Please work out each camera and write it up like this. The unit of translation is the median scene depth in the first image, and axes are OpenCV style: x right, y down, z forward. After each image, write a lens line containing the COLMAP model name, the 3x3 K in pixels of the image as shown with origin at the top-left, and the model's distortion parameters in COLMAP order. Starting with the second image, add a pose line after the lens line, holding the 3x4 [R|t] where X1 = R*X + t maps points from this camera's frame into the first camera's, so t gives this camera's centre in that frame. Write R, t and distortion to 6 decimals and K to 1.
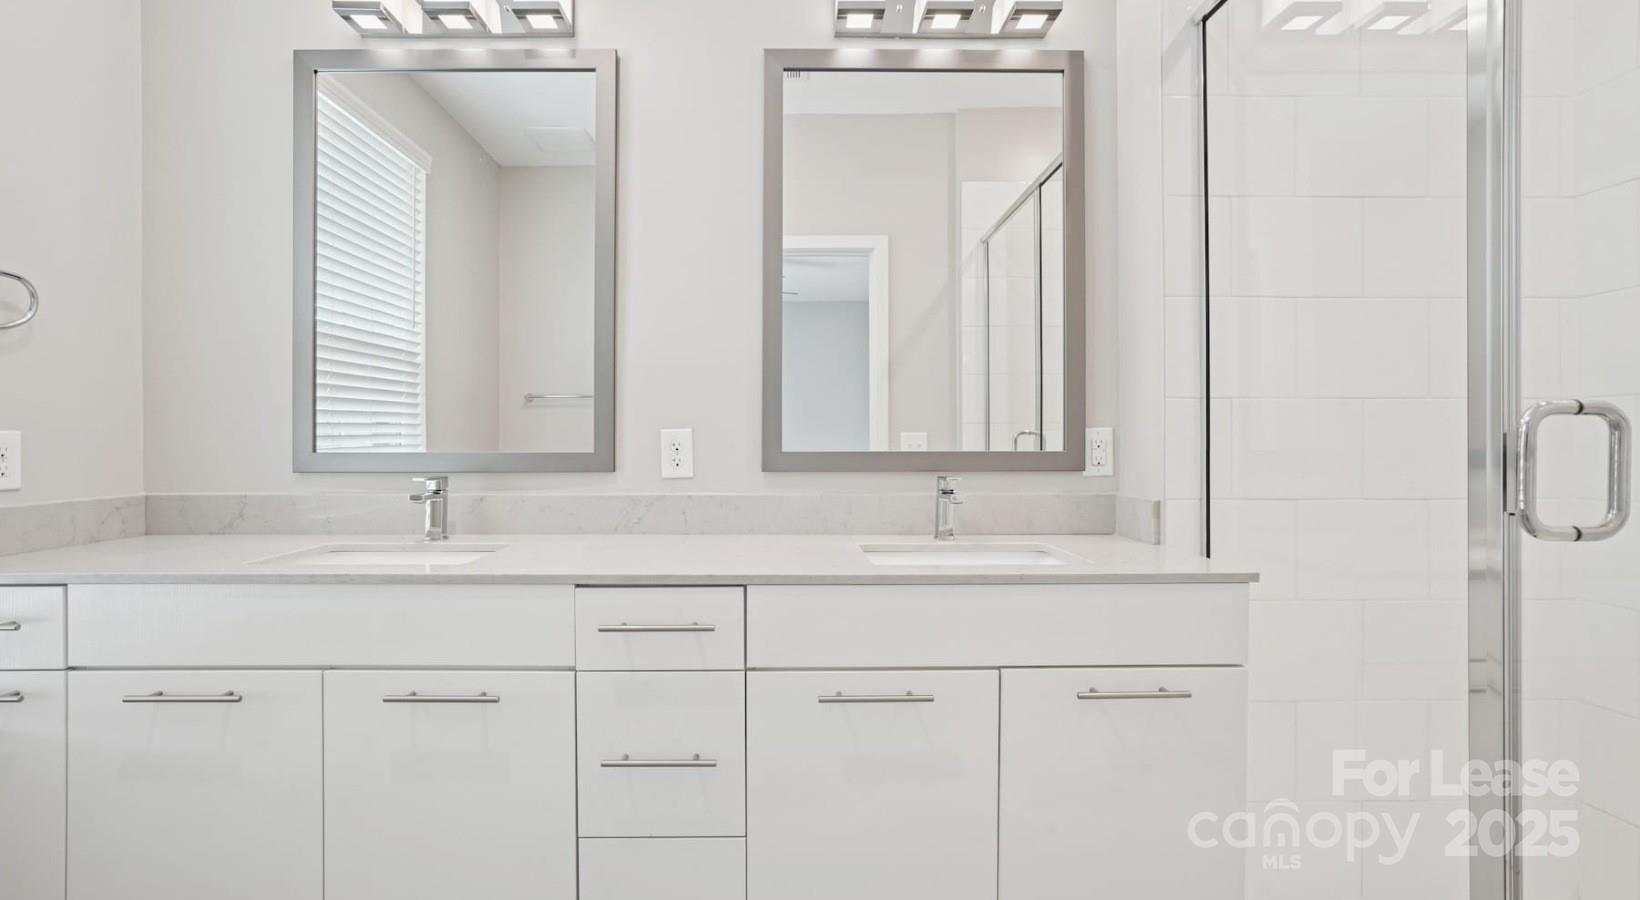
lens RADIAL K [[768.4, 0, 763.4], [0, 768.4, 446.0], [0, 0, 1]] dist [-0.007357, 0.000966]
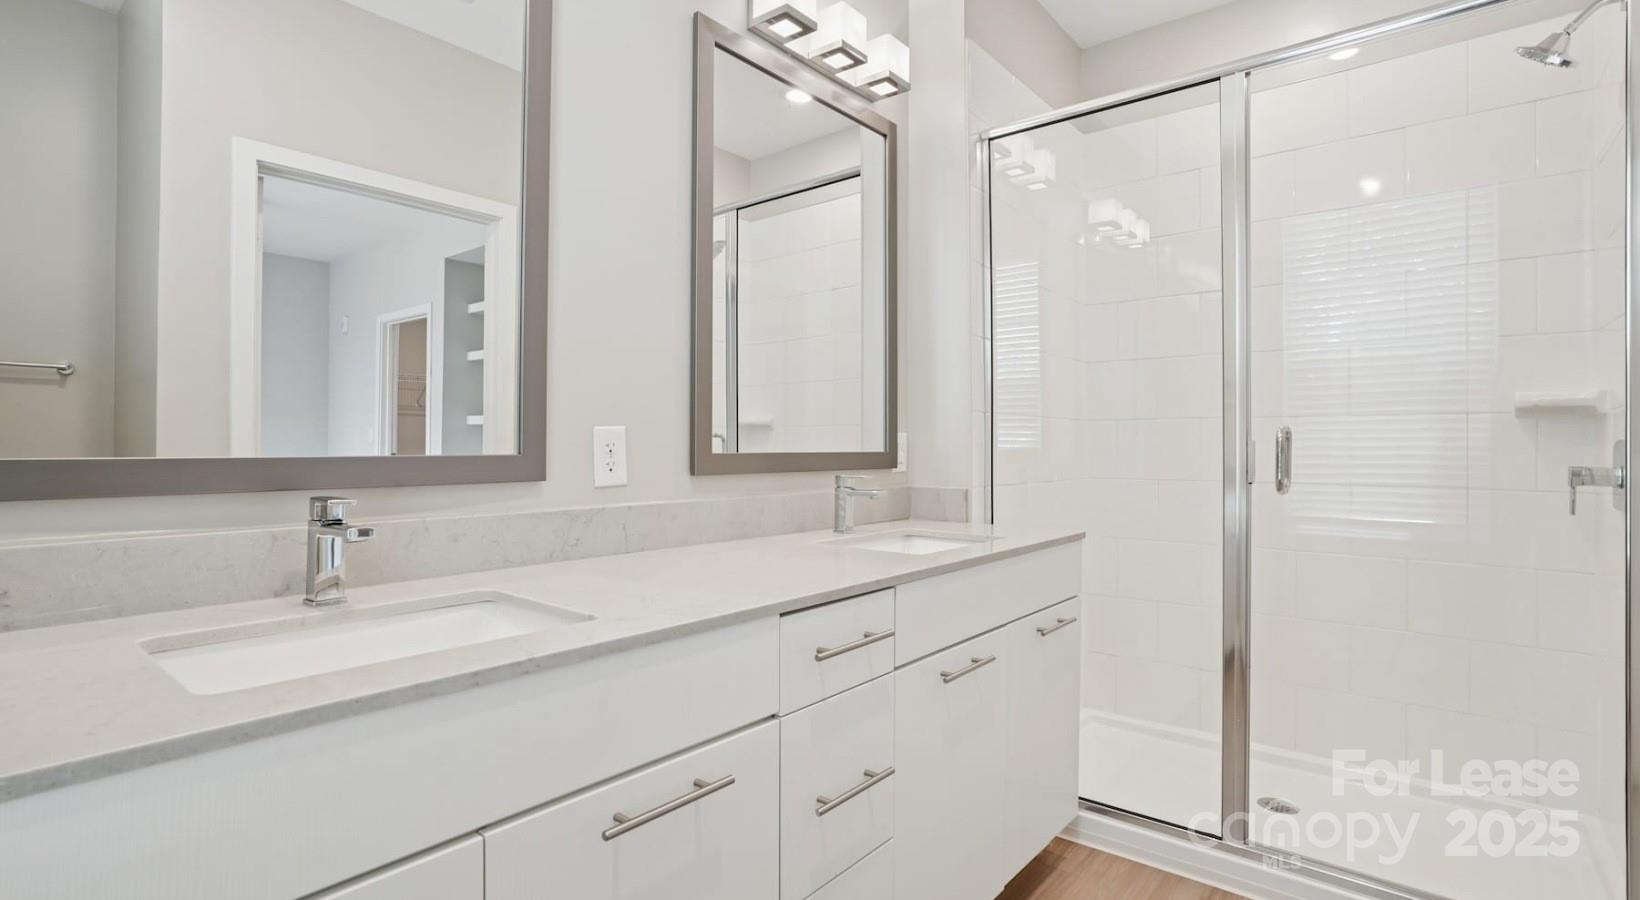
lens RADIAL K [[768.4, 0, 813.0], [0, 768.4, 446.4], [0, 0, 1]] dist [-0.007357, 0.000966]
pose [[0.637863, 0.004345, 0.770137, -0.609496], [-0.000357, 0.999986, -0.005345, 0.004048], [-0.770150, 0.003135, 0.637856, 0.317673]]
